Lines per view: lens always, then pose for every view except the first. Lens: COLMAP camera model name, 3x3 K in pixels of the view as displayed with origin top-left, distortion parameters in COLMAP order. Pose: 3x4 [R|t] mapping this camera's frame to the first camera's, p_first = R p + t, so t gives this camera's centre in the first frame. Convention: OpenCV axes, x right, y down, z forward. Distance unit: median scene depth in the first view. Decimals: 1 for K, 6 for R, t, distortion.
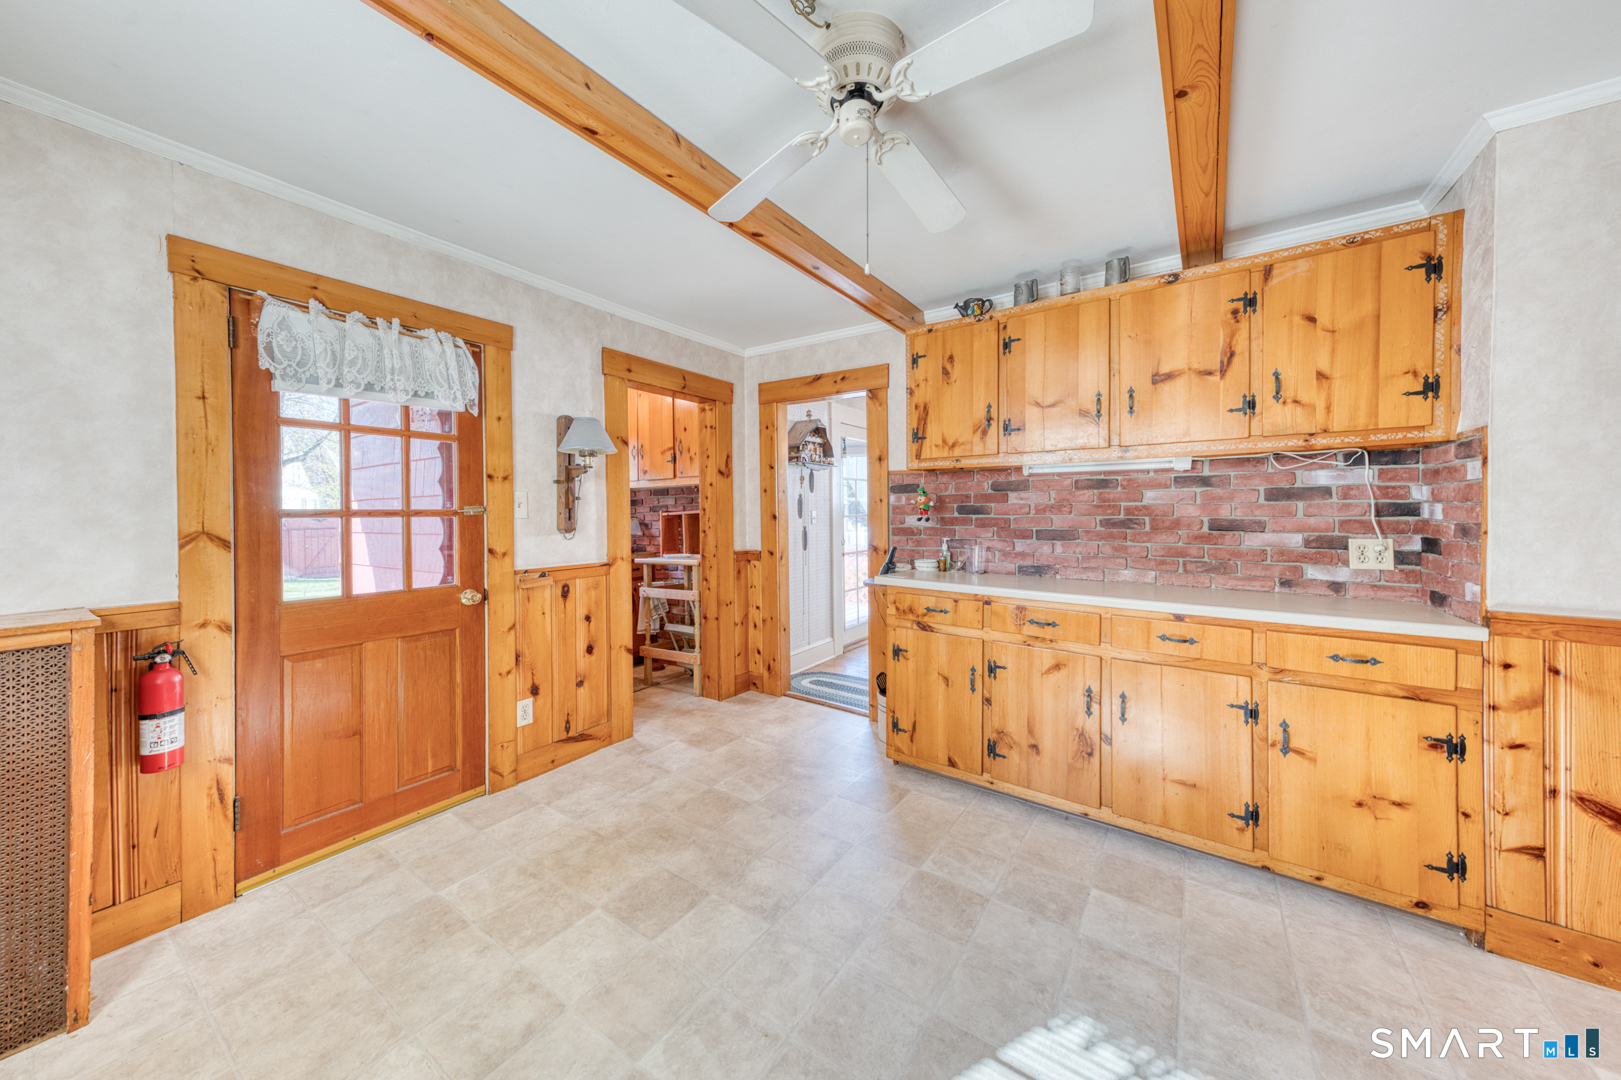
lens RADIAL K [[563.4, 0, 821.1], [0, 563.4, 513.1], [0, 0, 1]] dist [0.020344, -0.001018]
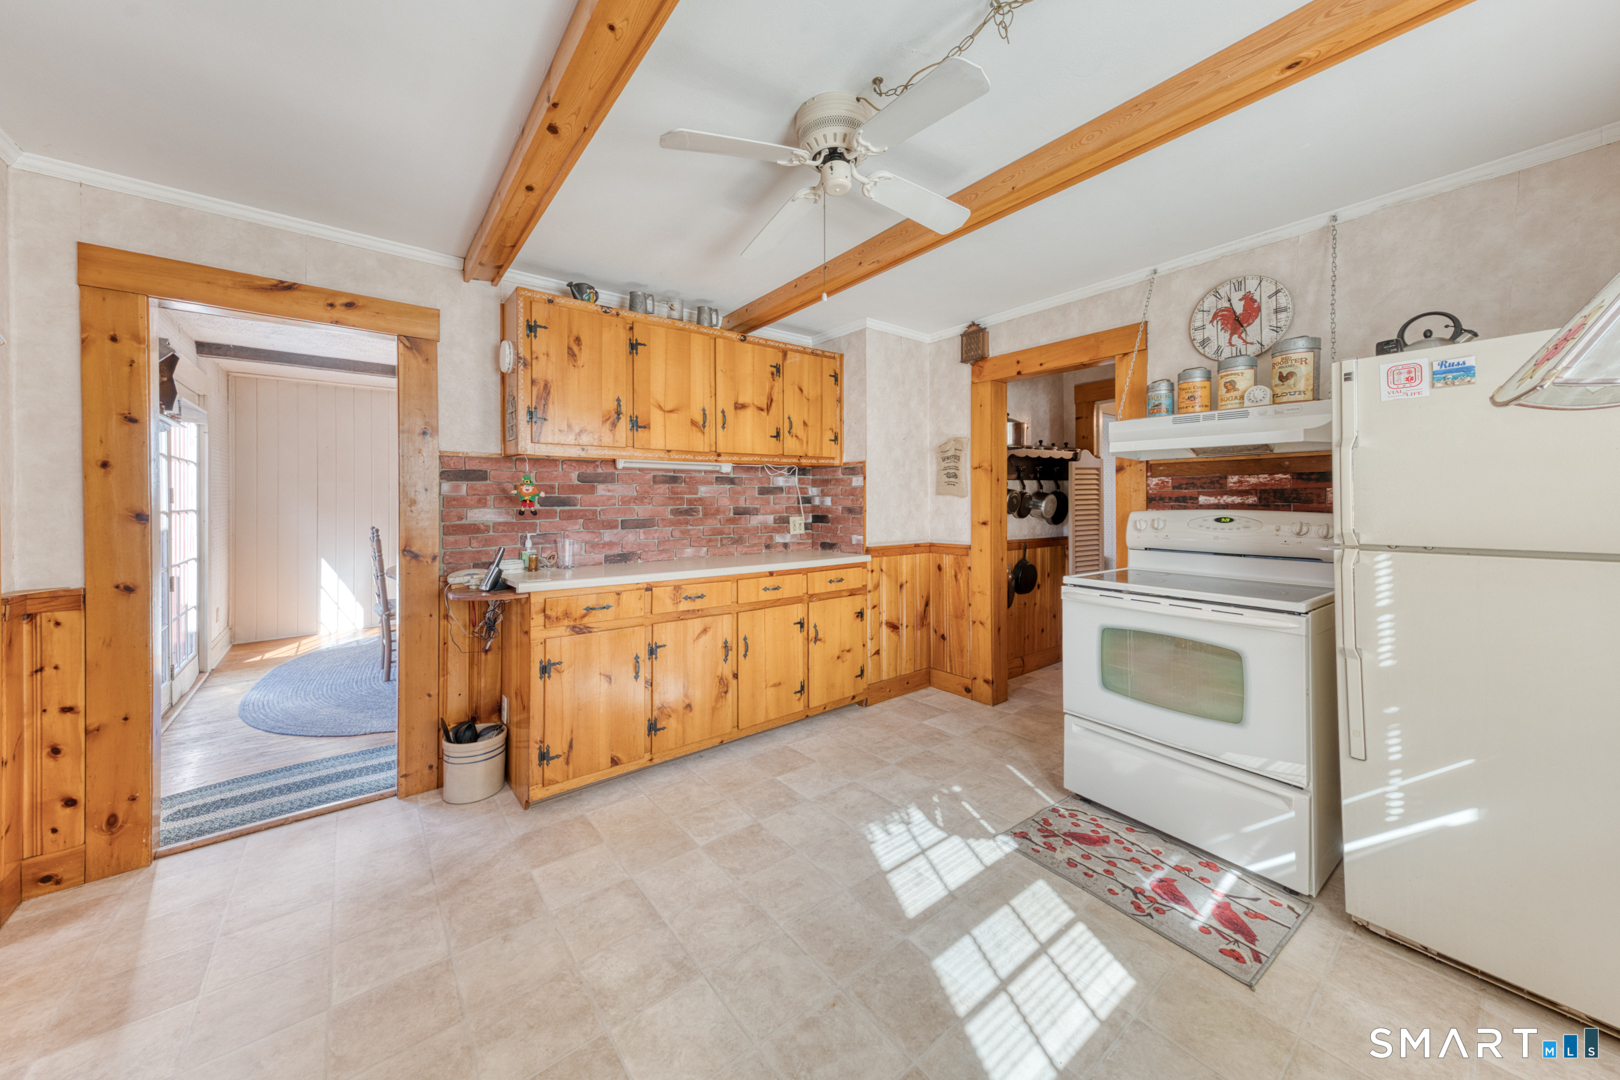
lens RADIAL K [[563.0, 0, 801.8], [0, 563.0, 494.5], [0, 0, 1]] dist [0.020344, -0.001018]
pose [[0.296397, 0.009836, 0.955014, -0.638510], [0.010190, 0.999857, -0.013460, -0.000535], [-0.955010, 0.013721, 0.296255, 0.420909]]
